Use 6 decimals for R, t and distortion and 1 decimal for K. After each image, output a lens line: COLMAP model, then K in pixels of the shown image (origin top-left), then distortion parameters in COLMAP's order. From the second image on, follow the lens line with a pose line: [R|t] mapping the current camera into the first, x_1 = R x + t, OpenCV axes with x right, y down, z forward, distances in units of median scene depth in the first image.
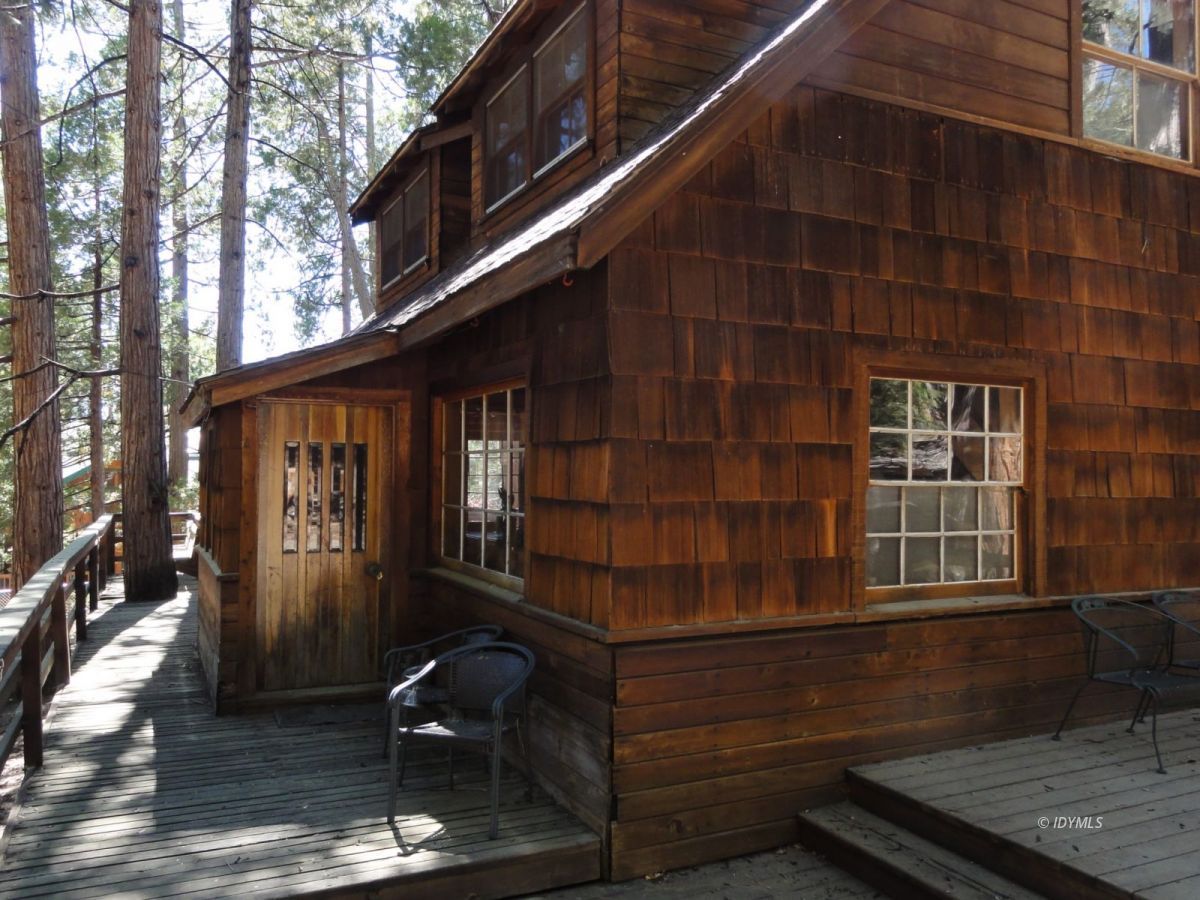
lens RADIAL K [[945.7, 0, 600.8], [0, 945.7, 453.6], [0, 0, 1]] dist [-0.007268, -0.002425]
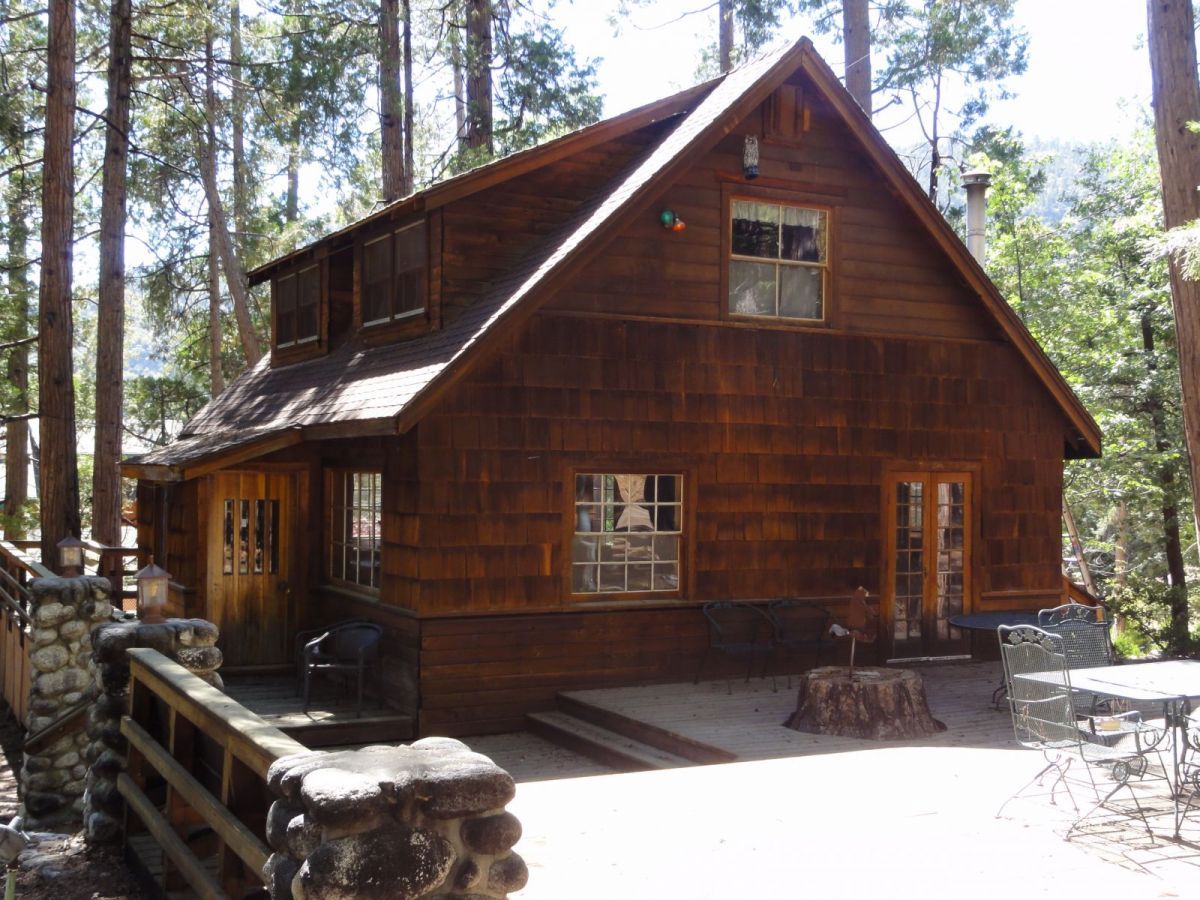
lens RADIAL K [[1452.4, 0, 600.6], [0, 1452.4, 451.5], [0, 0, 1]] dist [-0.008394, 0.000000]
pose [[0.999748, 0.003953, 0.022109, 0.264060], [-0.004213, 0.999922, 0.011747, -0.150468], [-0.022061, -0.011837, 0.999687, -1.666624]]
